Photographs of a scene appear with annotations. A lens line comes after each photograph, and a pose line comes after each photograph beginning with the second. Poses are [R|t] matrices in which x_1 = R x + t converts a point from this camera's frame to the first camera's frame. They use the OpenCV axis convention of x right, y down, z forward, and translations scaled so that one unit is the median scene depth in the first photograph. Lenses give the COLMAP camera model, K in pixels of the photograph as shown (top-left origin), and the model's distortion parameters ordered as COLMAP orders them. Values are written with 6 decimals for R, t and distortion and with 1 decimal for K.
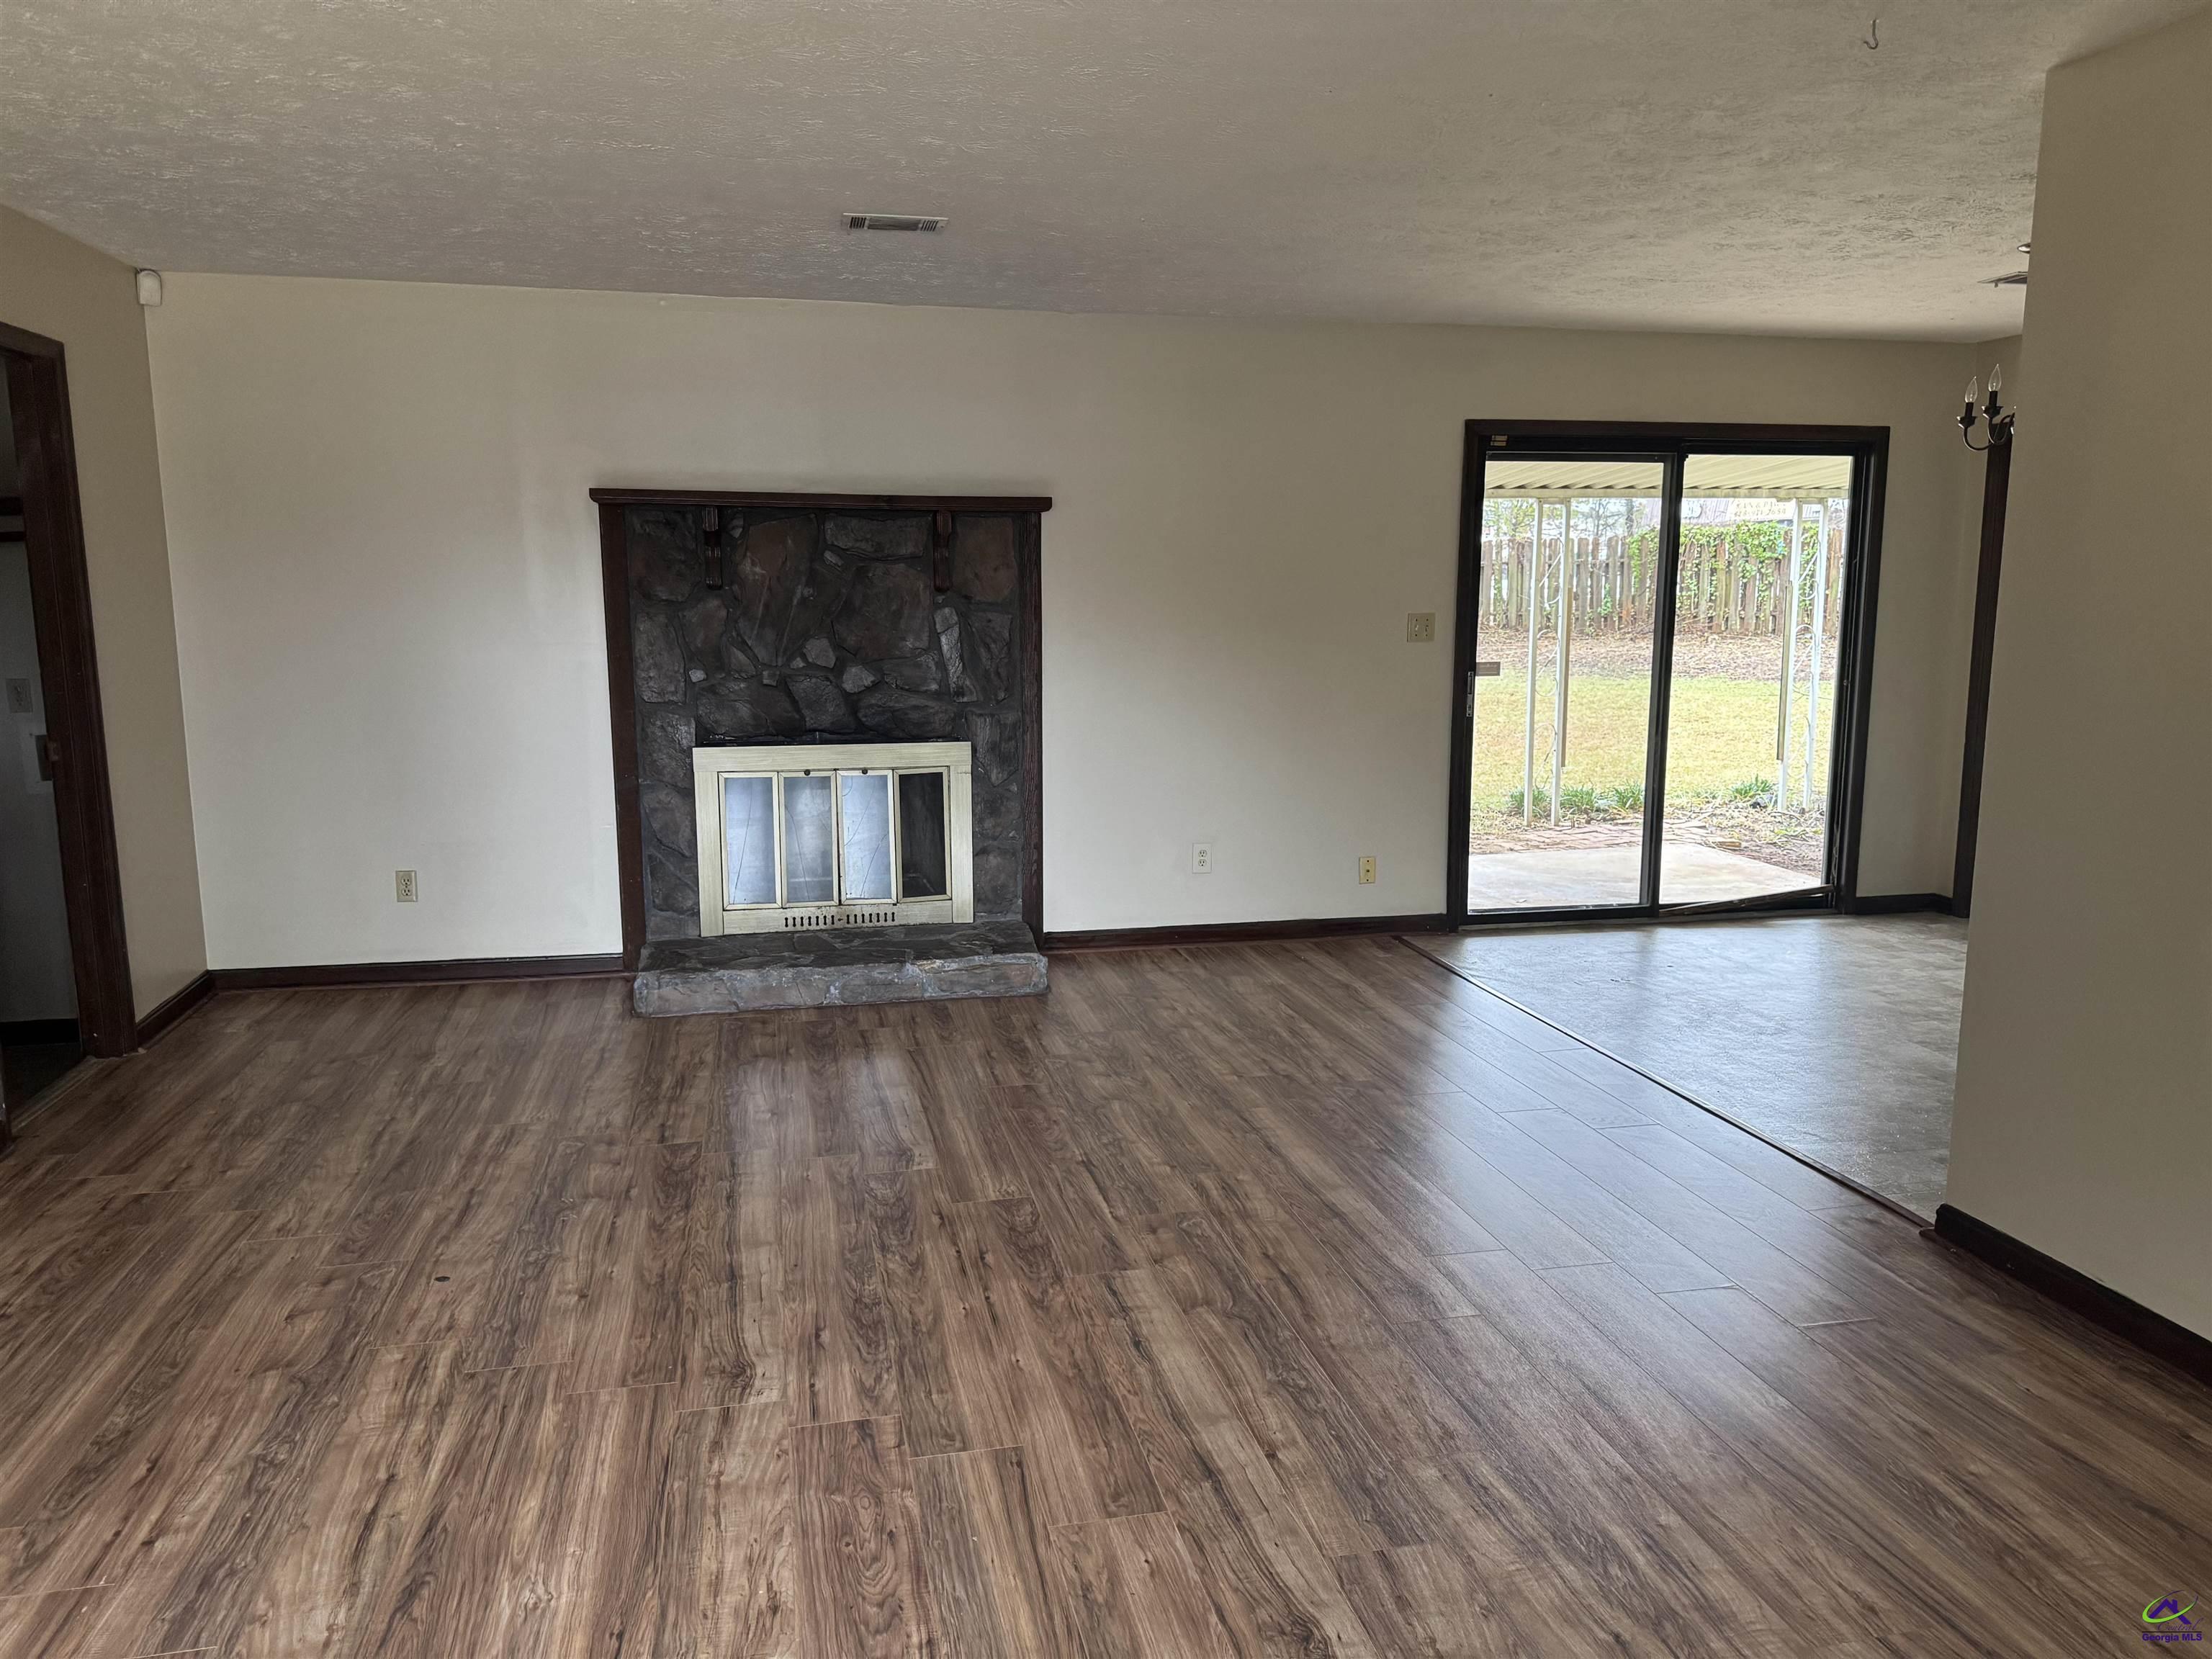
lens RADIAL K [[1572.7, 0, 1106.8], [0, 1572.7, 830.3], [0, 0, 1]] dist [0.011474, -0.015677]
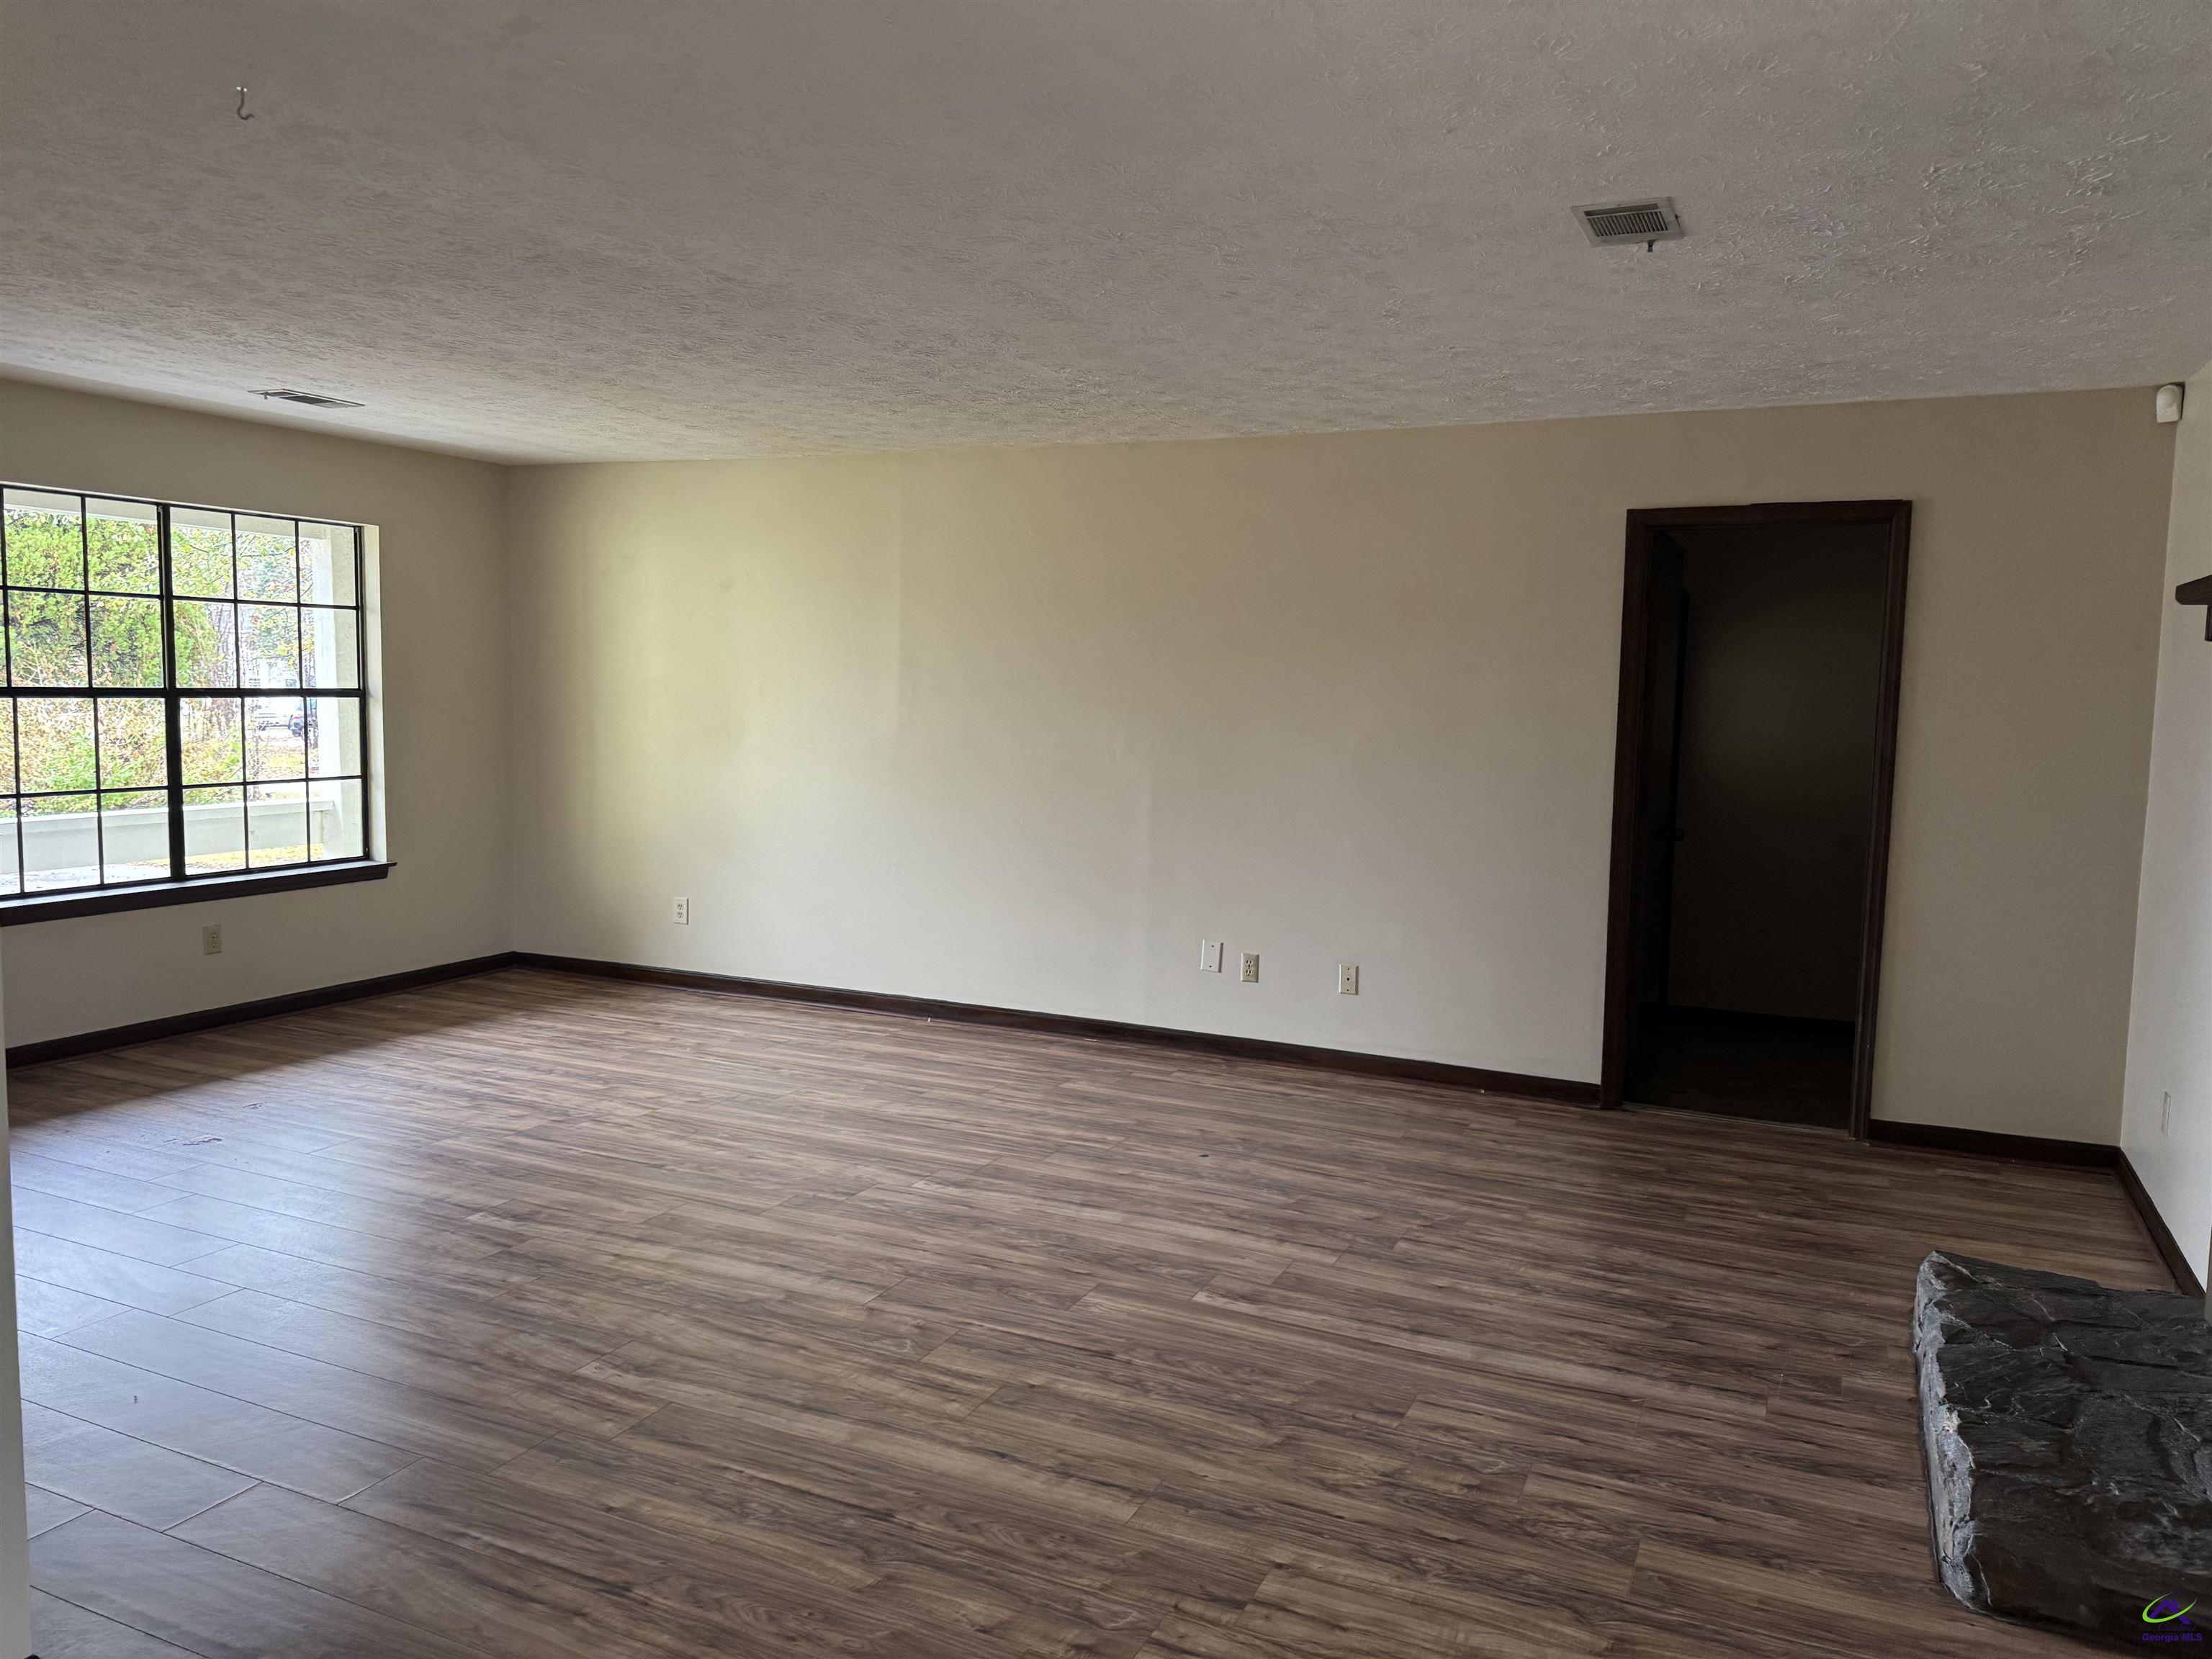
lens RADIAL K [[1572.7, 0, 1118.3], [0, 1572.7, 829.3], [0, 0, 1]] dist [0.011474, -0.015677]
pose [[-0.615320, 0.056004, -0.786285, 0.703599], [-0.149928, 0.970950, 0.186486, -0.252578], [0.773888, 0.232634, -0.589049, 1.569551]]
